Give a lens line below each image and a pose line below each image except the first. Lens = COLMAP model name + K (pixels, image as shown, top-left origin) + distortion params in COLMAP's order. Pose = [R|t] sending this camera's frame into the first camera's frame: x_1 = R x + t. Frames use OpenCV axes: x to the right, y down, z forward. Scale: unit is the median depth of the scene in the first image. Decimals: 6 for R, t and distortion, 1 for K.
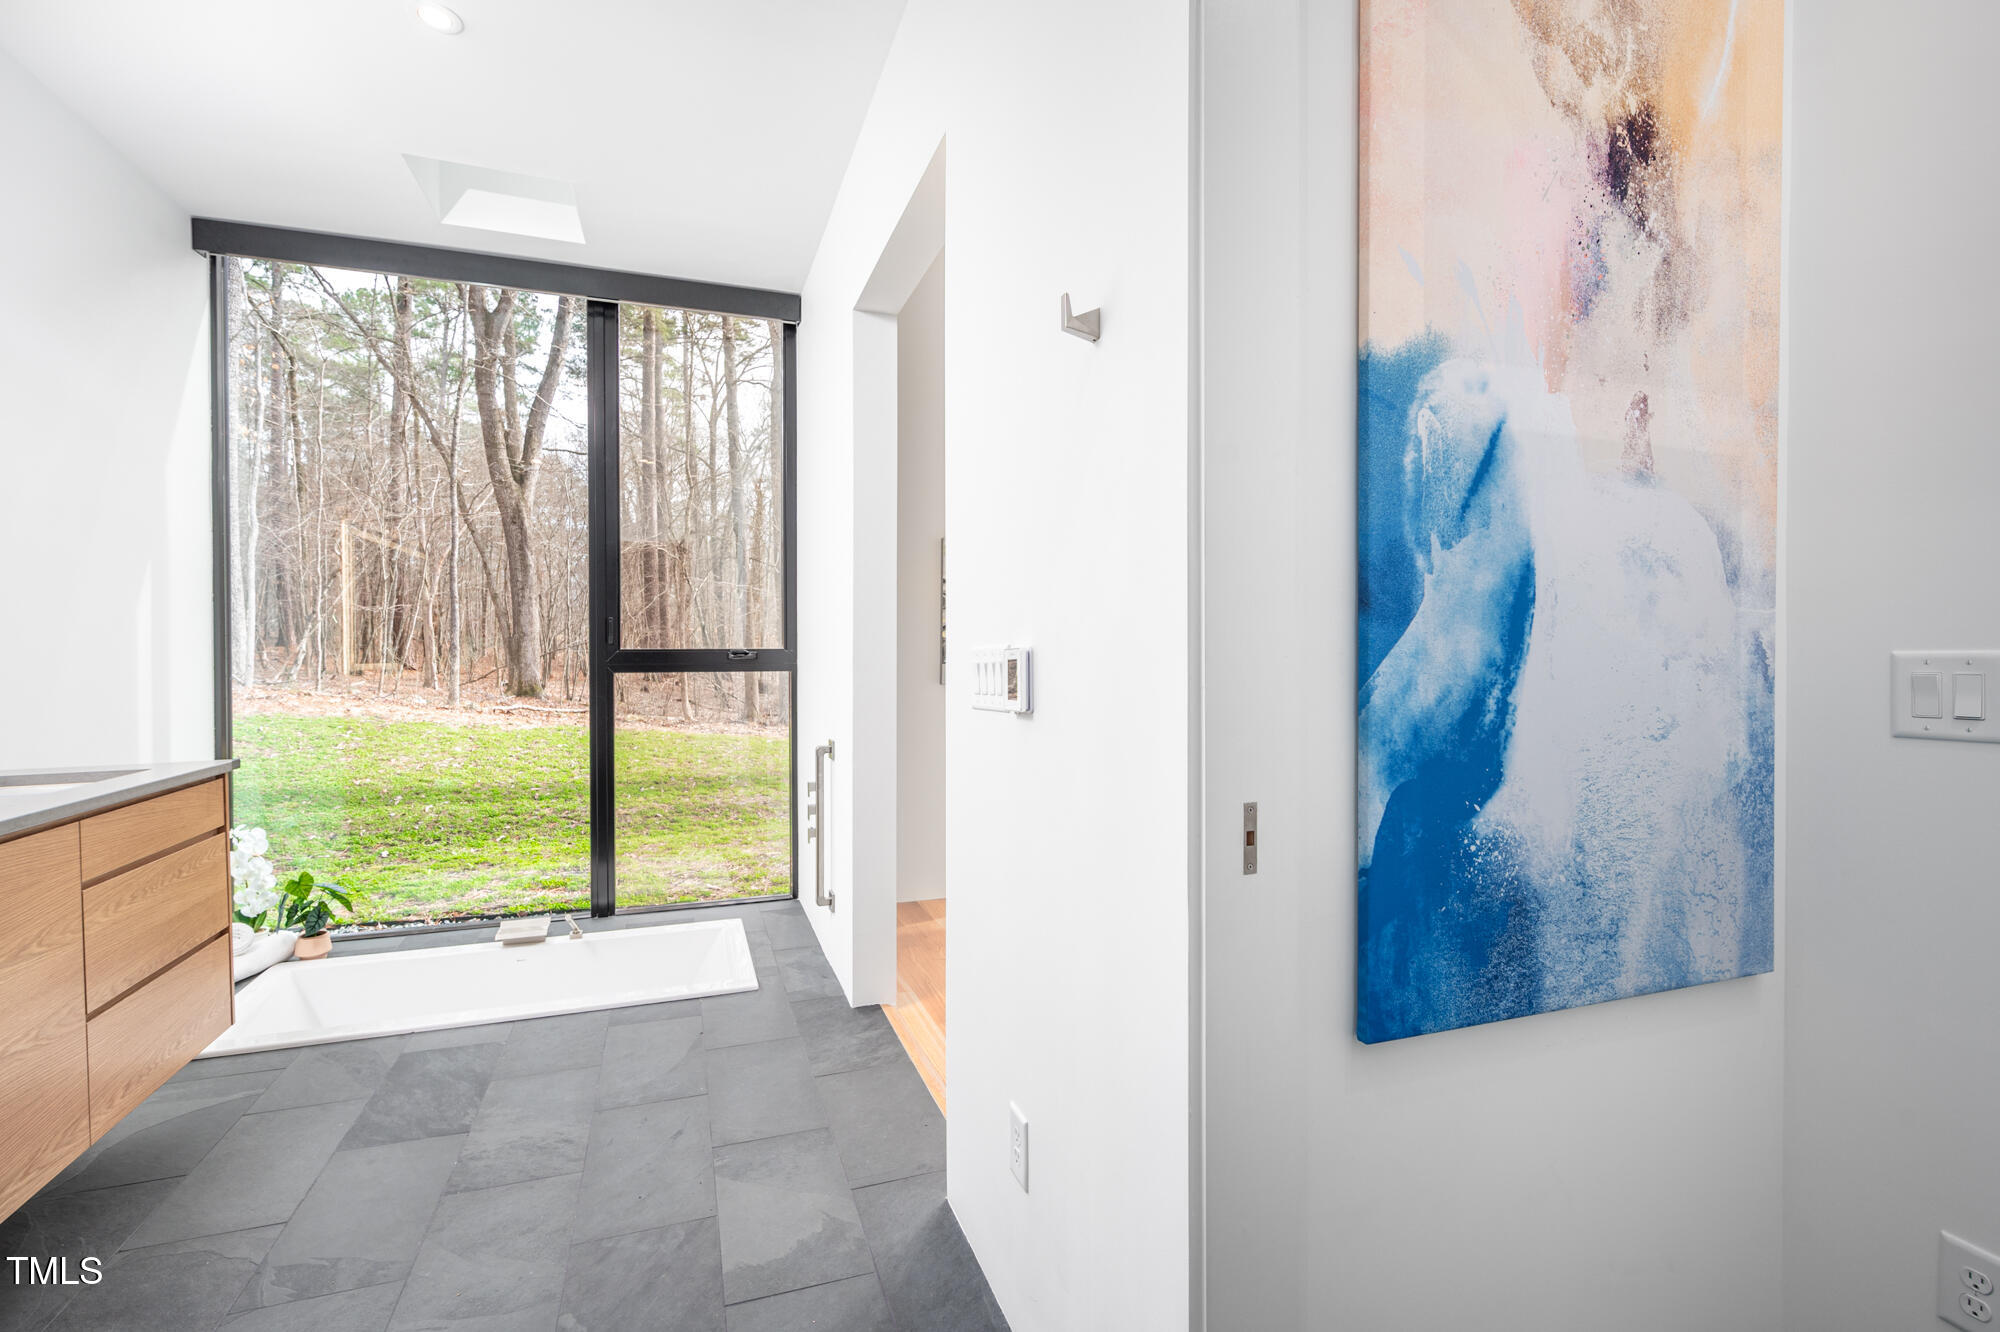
lens RADIAL K [[885.4, 0, 1000.0], [0, 885.4, 666.0], [0, 0, 1]] dist [-0.000386, 0.000113]
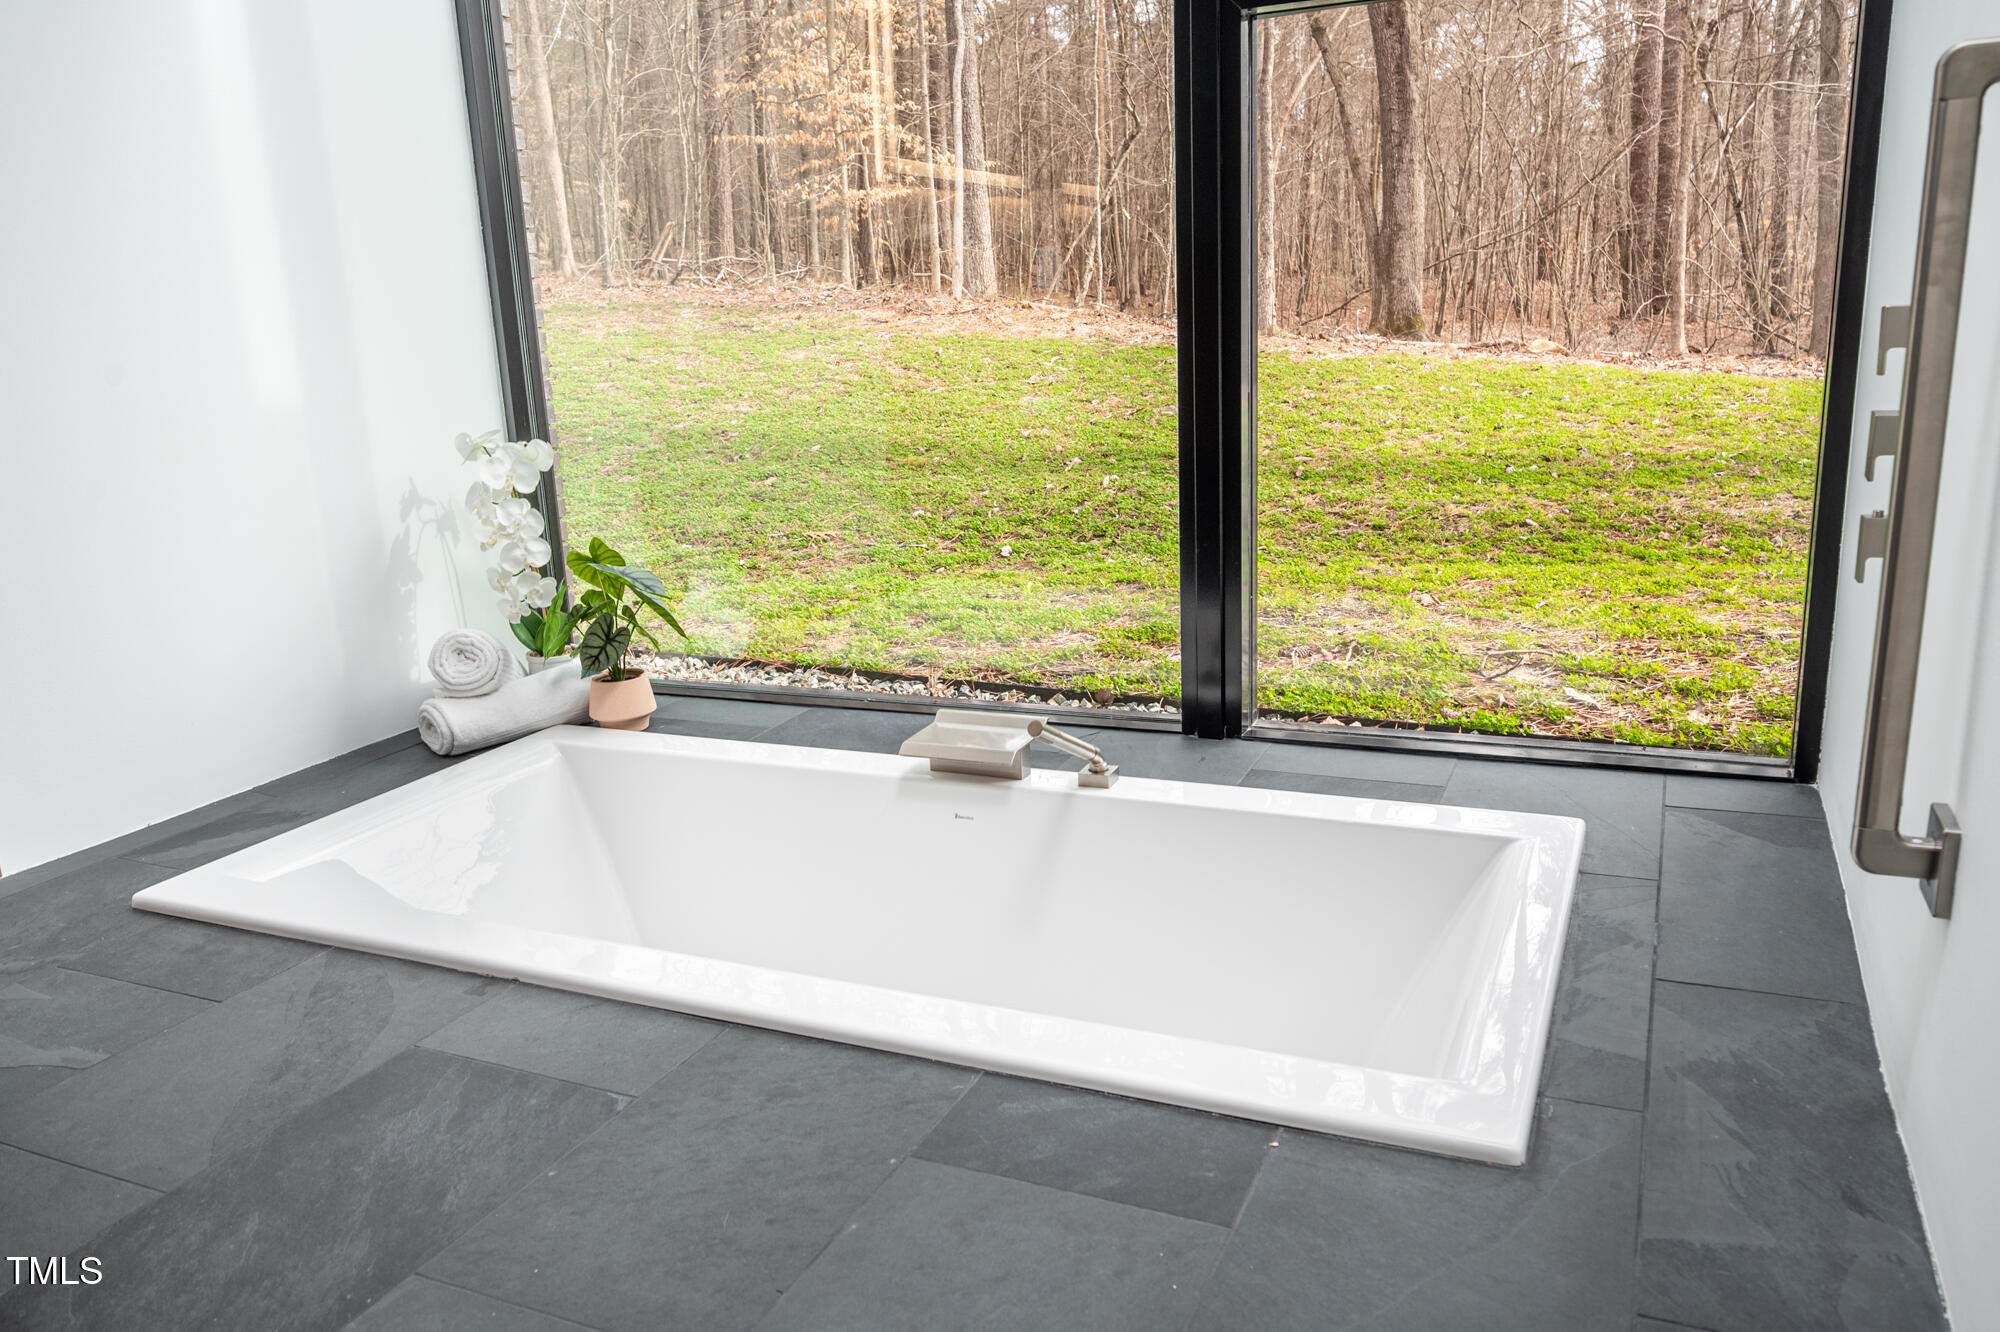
lens RADIAL K [[1459.1, 0, 998.7], [0, 1459.1, 688.6], [0, 0, 1]] dist [-0.007584, -0.005678]
pose [[0.707406, 0.139713, -0.692861, -0.100121], [0.037791, 0.971391, 0.234462, 0.121093], [0.705796, -0.192043, 0.681888, 0.532733]]
